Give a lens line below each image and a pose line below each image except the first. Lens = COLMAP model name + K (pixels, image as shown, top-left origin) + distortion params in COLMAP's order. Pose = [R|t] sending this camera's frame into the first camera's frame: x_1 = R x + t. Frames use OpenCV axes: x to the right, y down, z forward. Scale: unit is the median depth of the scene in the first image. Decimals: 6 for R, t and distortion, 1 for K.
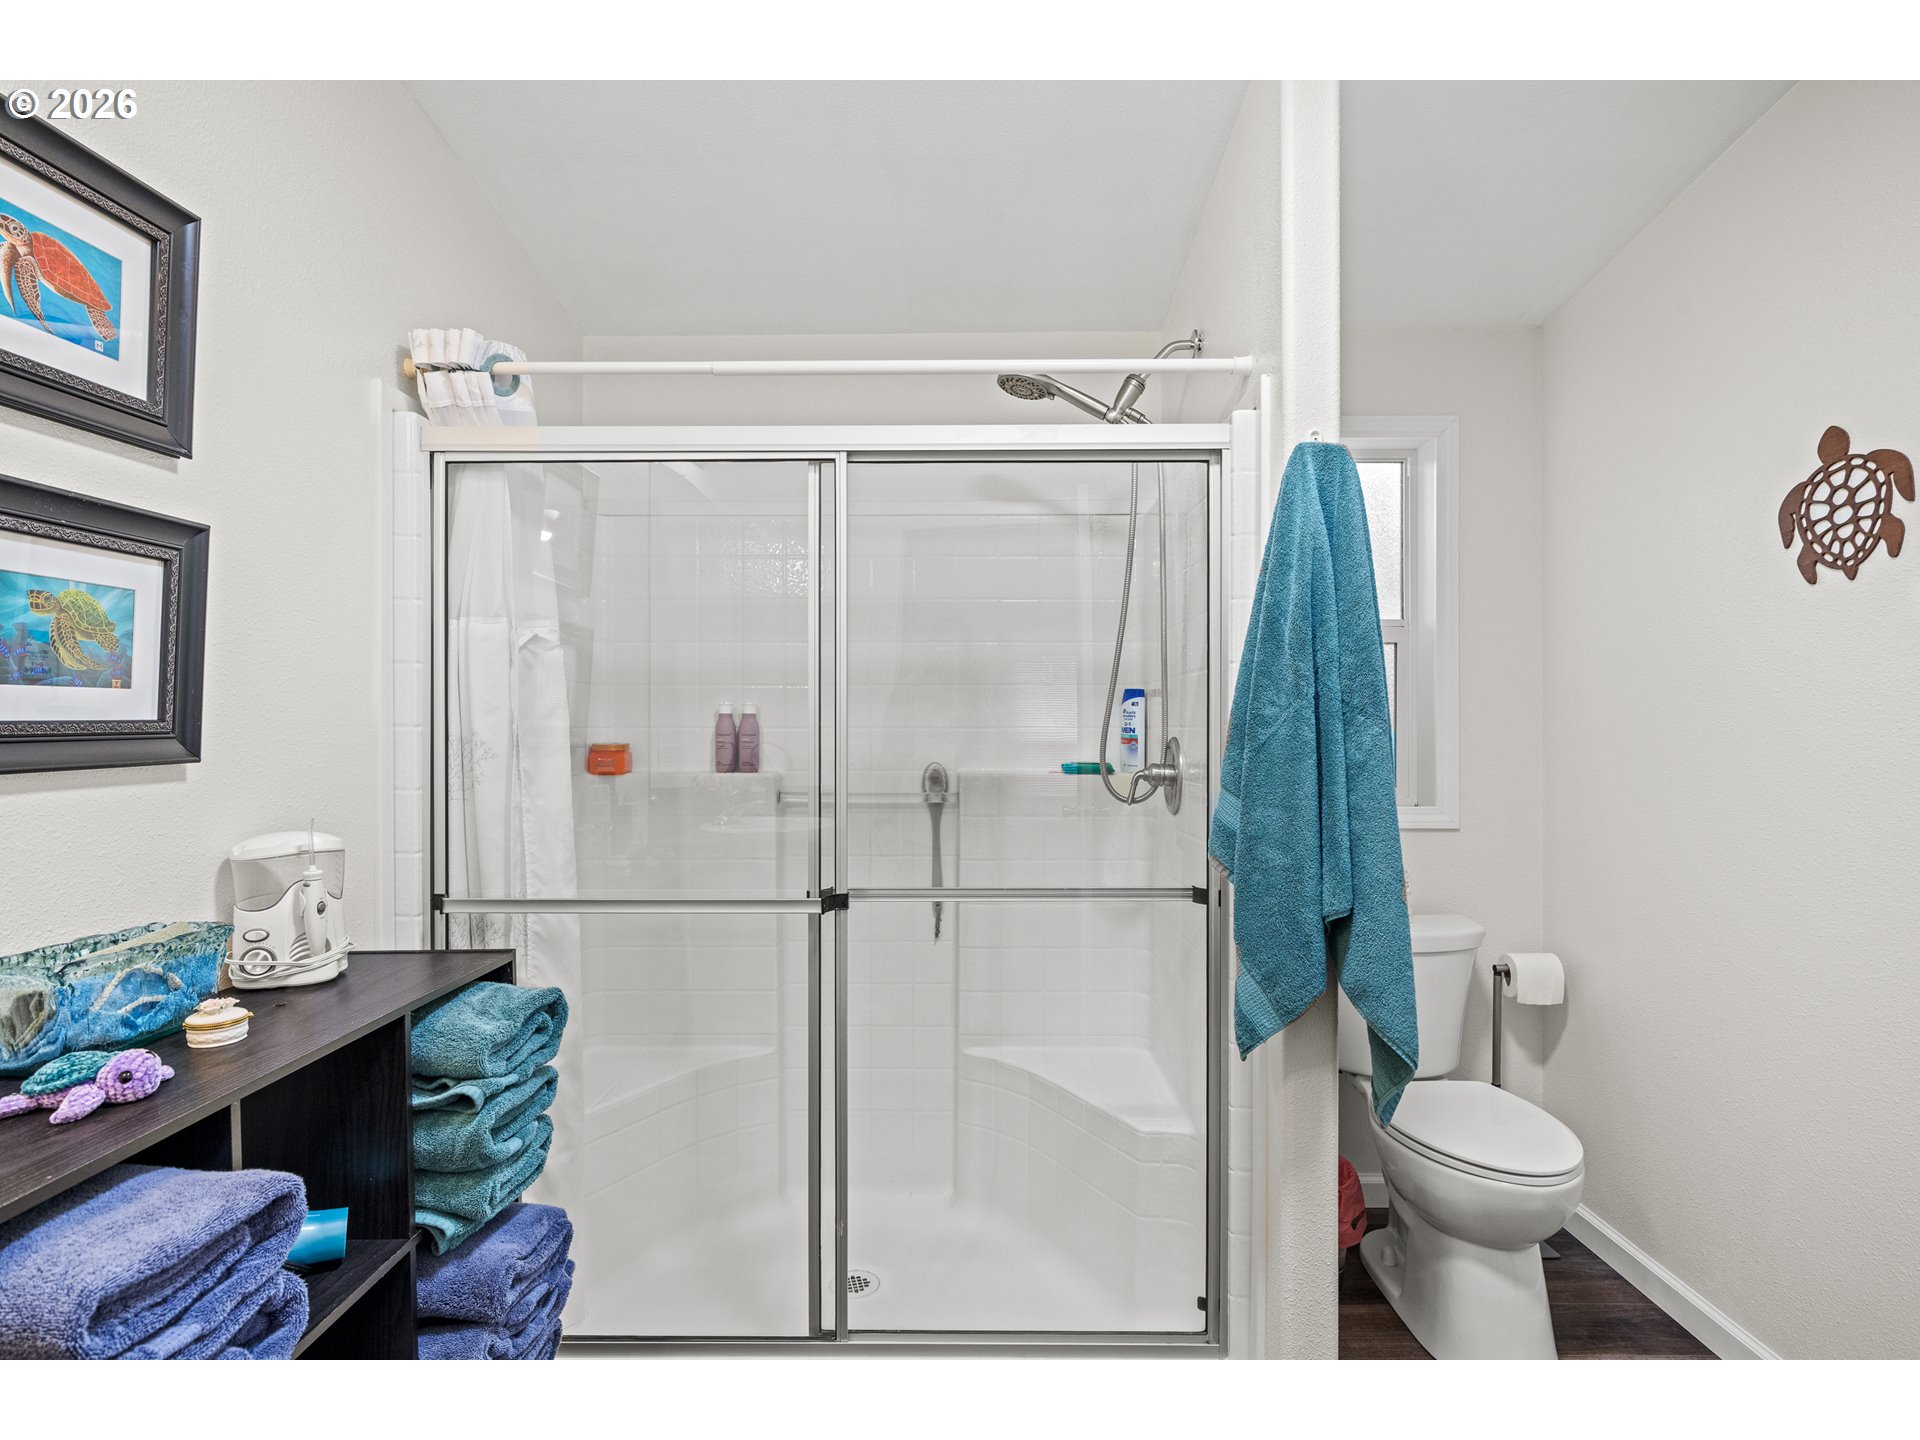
lens RADIAL K [[840.0, 0, 959.7], [0, 840.0, 726.0], [0, 0, 1]] dist [-0.005548, 0.000129]
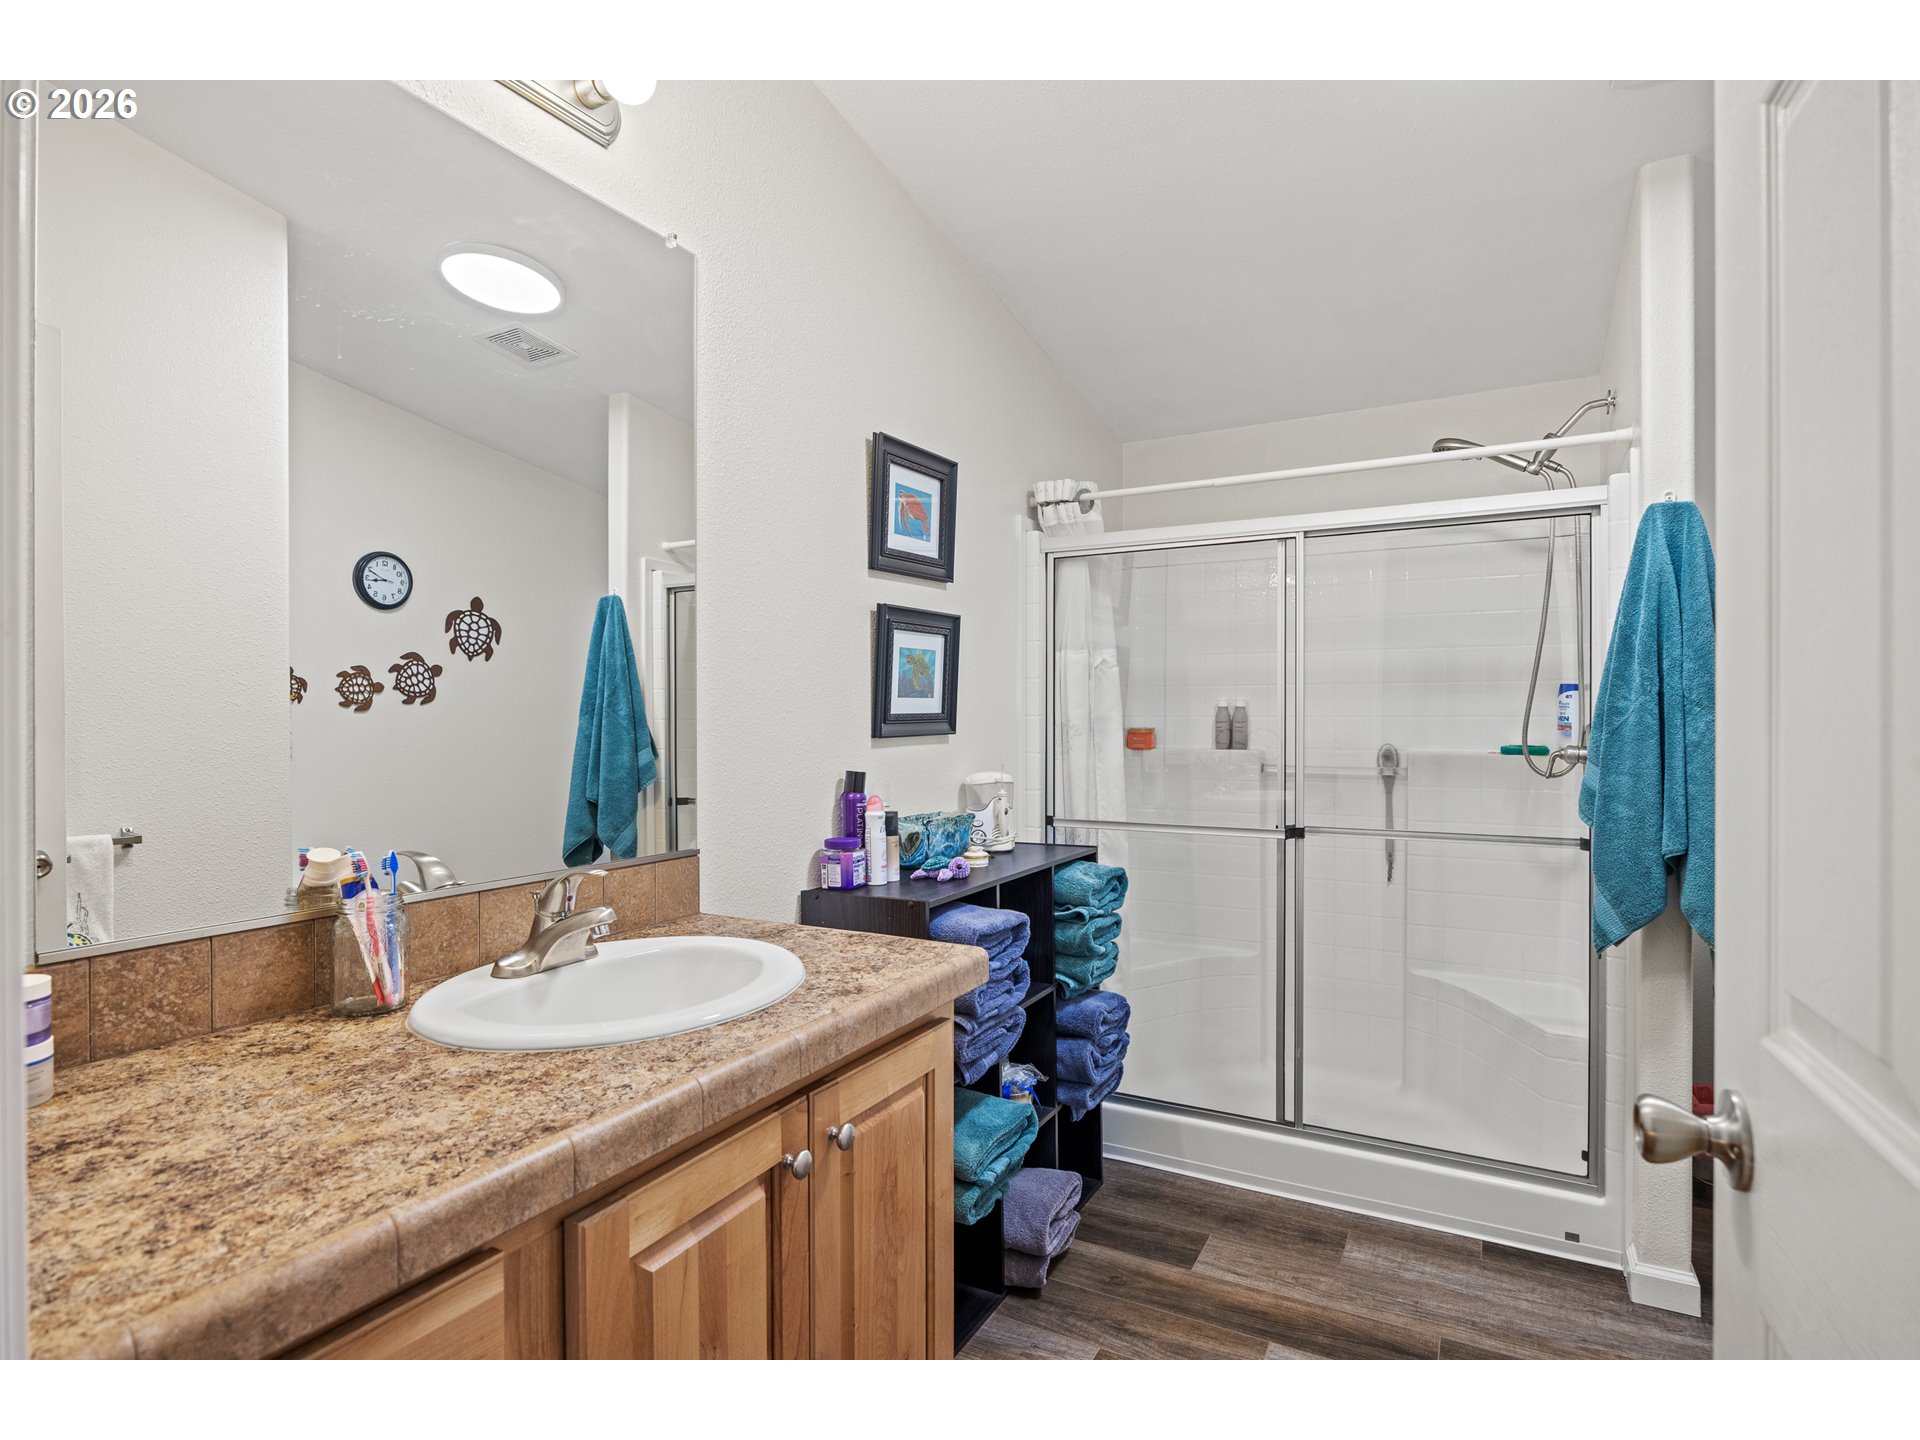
lens RADIAL K [[840.0, 0, 959.7], [0, 840.0, 726.0], [0, 0, 1]] dist [-0.005548, 0.000129]
pose [[0.836473, 0.005397, -0.547982, 0.184055], [0.001446, 0.999926, 0.012055, -0.000049], [0.548007, -0.010876, 0.836403, -0.623596]]
